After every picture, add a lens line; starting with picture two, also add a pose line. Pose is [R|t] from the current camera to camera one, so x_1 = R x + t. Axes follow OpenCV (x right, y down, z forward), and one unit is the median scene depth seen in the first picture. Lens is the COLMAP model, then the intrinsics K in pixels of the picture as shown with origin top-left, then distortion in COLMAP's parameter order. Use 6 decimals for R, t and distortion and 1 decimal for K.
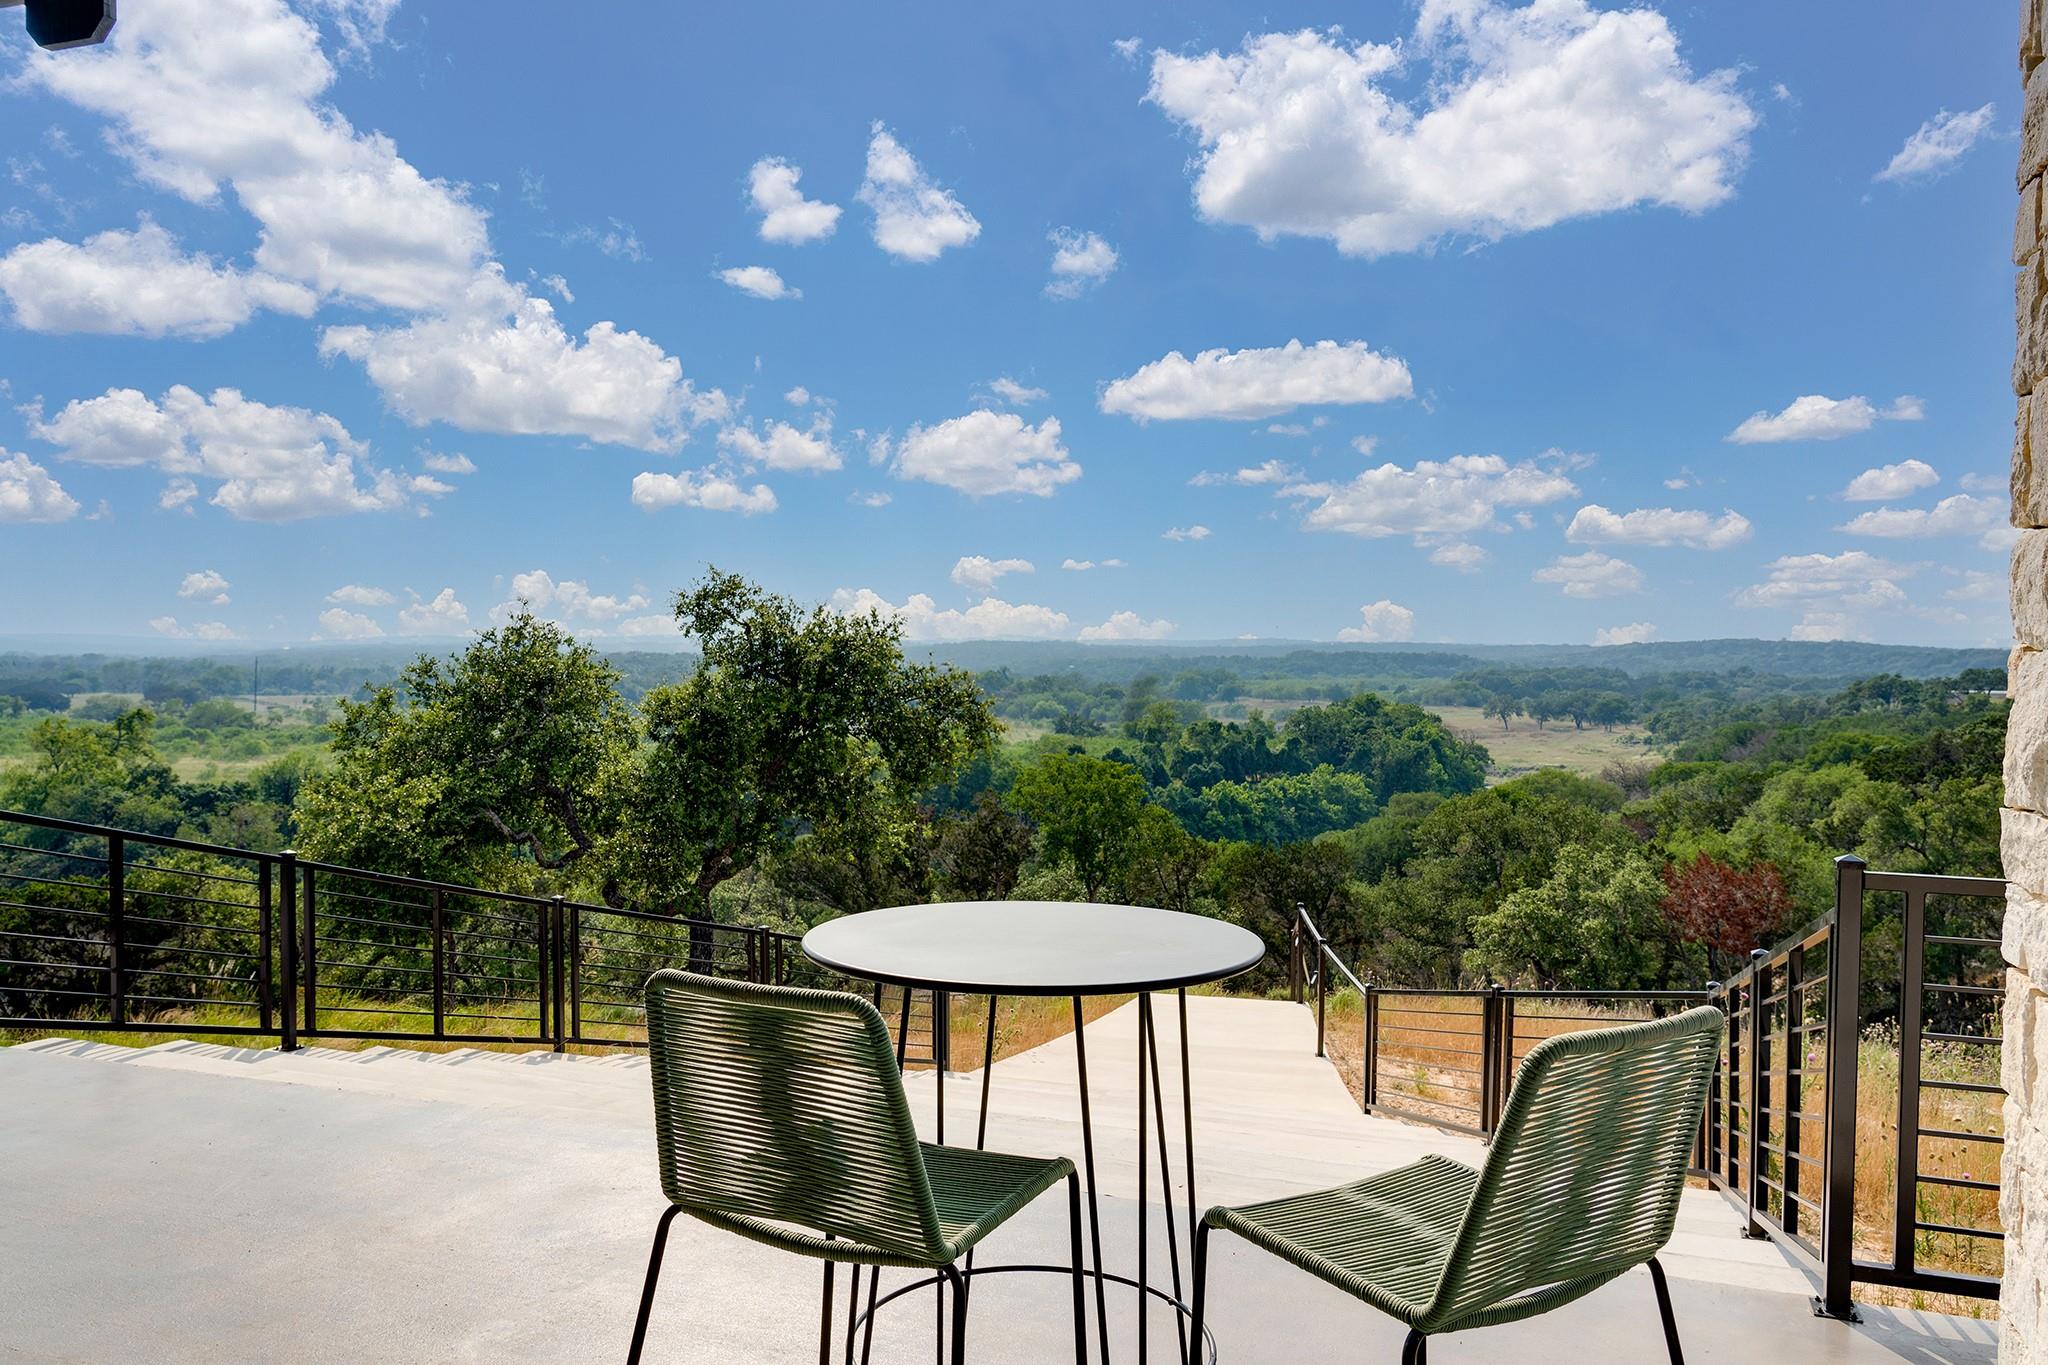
lens RADIAL K [[1517.4, 0, 1012.1], [0, 1517.4, 679.6], [0, 0, 1]] dist [0.028355, -0.000150]
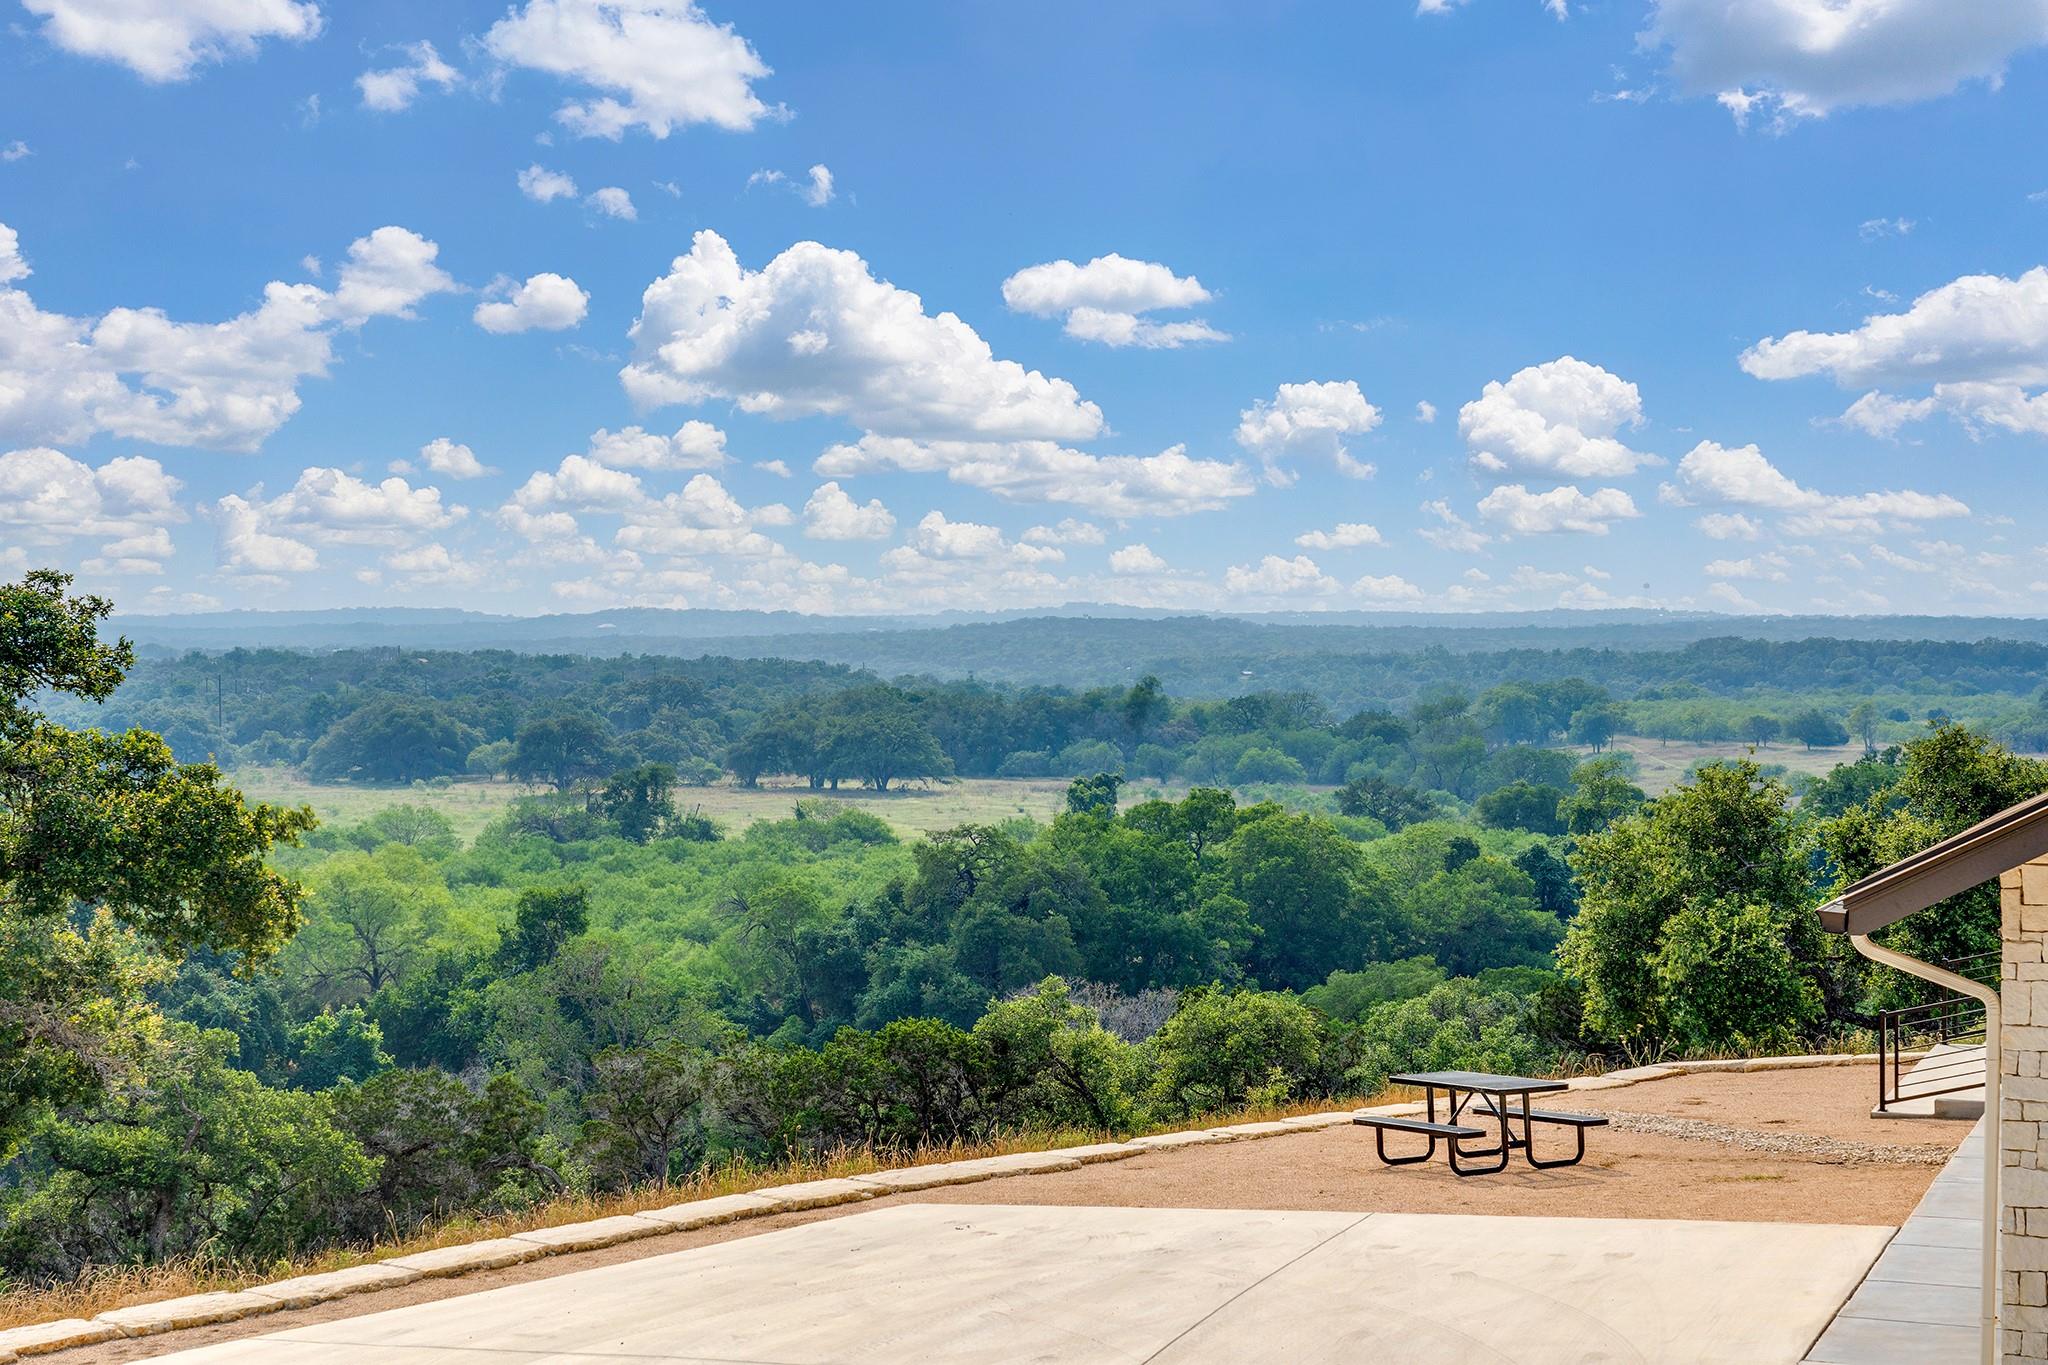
lens RADIAL K [[3204.6, 0, 1033.5], [0, 3204.6, 678.9], [0, 0, 1]] dist [0.038190, 0.000000]
pose [[0.999974, -0.004840, -0.005396, -0.071475], [0.004821, 0.999982, -0.003588, -0.008585], [0.005414, 0.003562, 0.999979, -0.118601]]
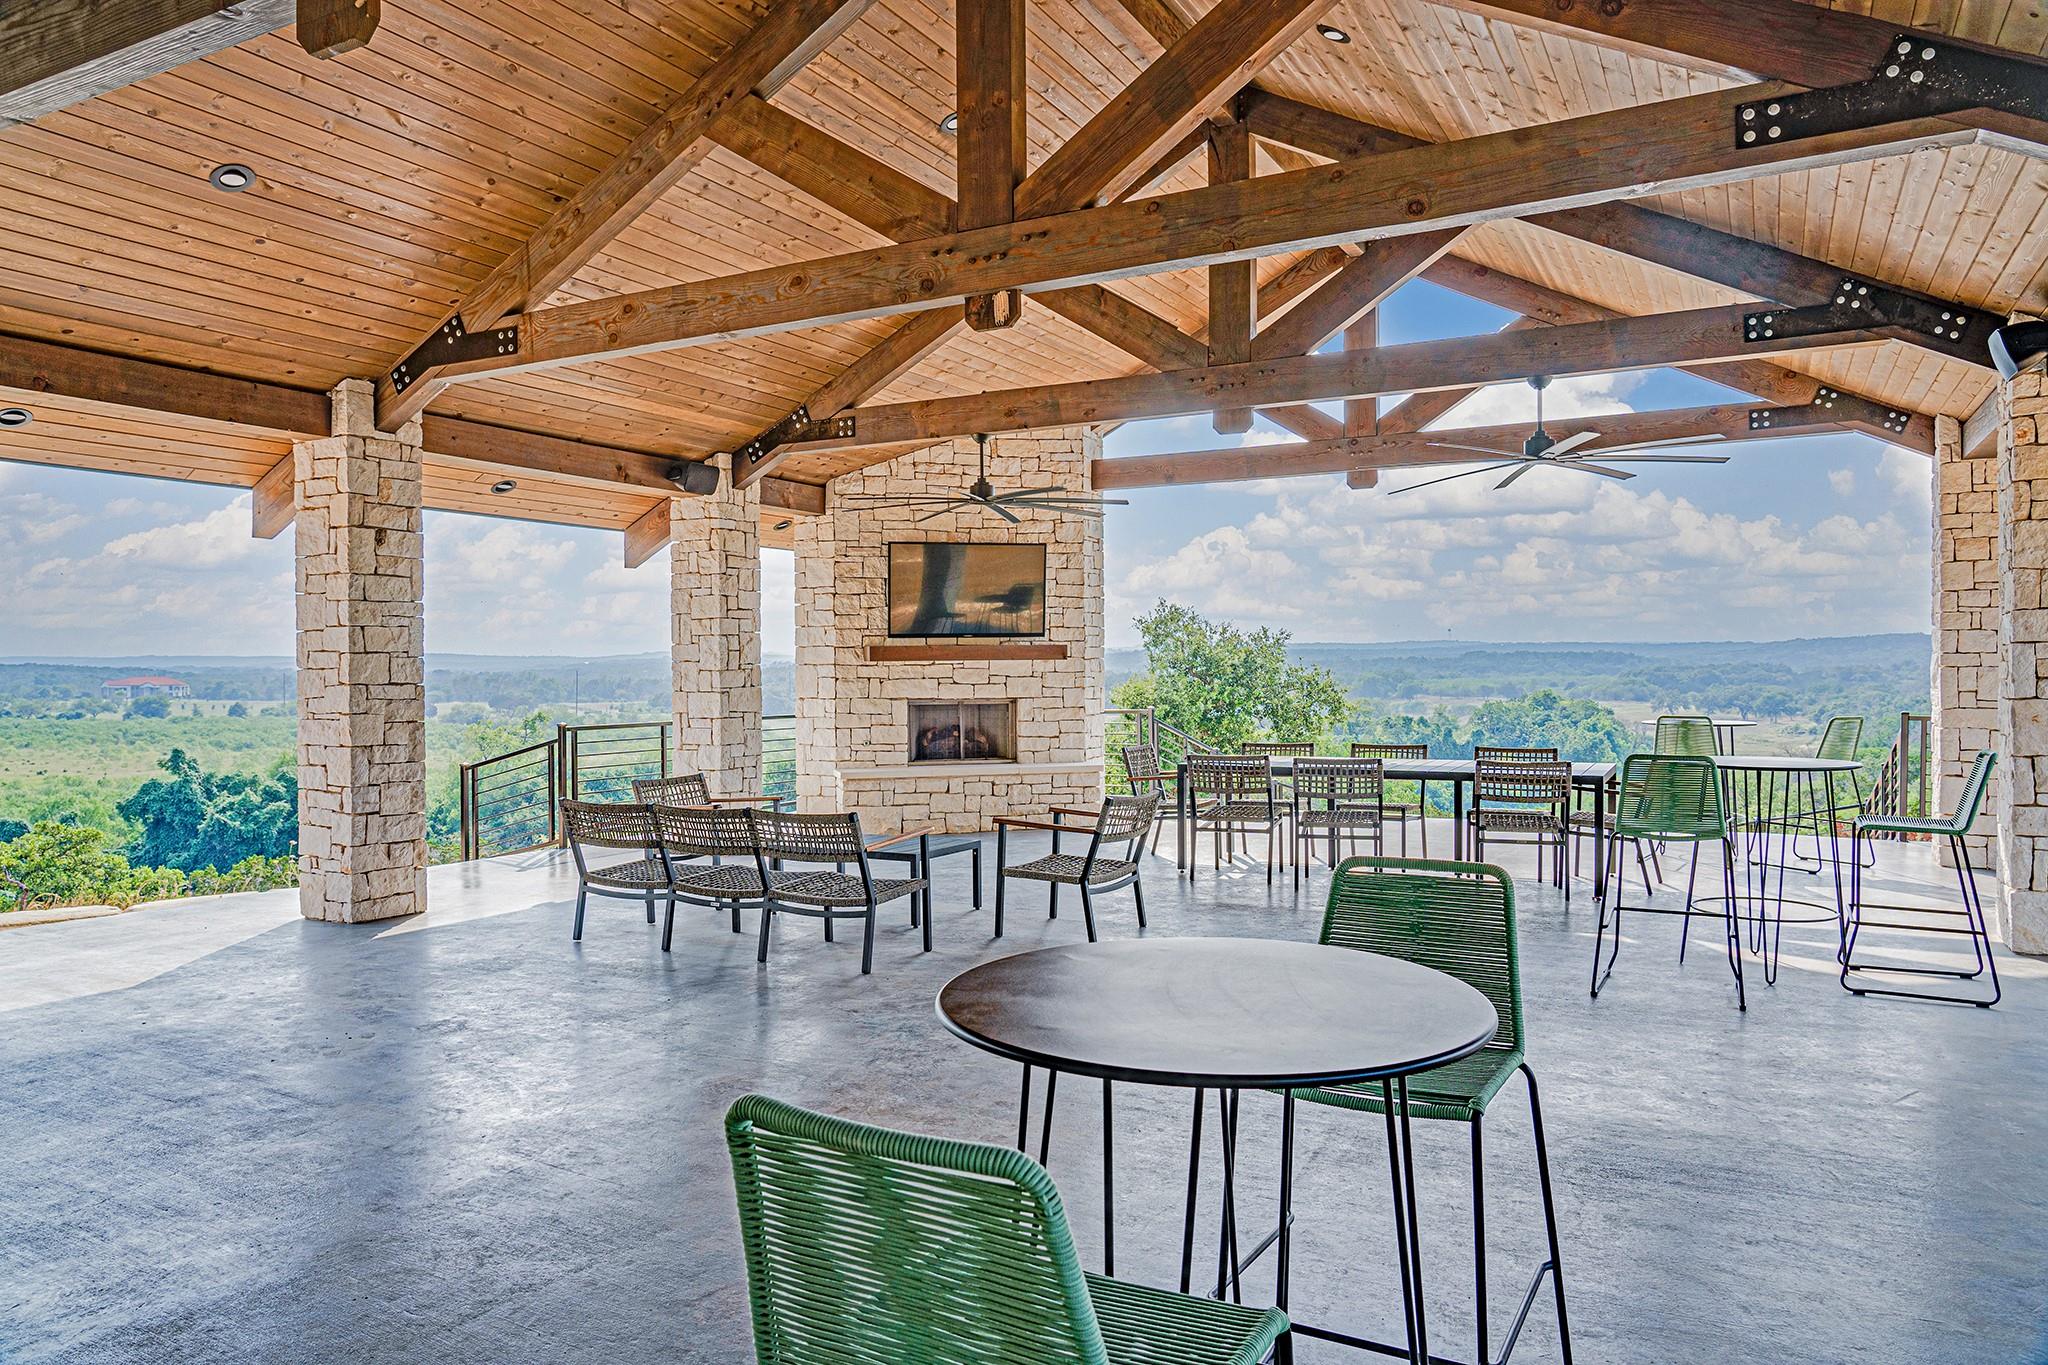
lens RADIAL K [[1369.2, 0, 1015.6], [0, 1369.2, 681.5], [0, 0, 1]] dist [-0.014979, 0.011653]
pose [[0.991083, -0.012776, -0.132632, -0.011603], [0.012632, 0.999918, -0.001922, 0.000294], [0.132646, 0.000230, 0.991163, -0.025659]]
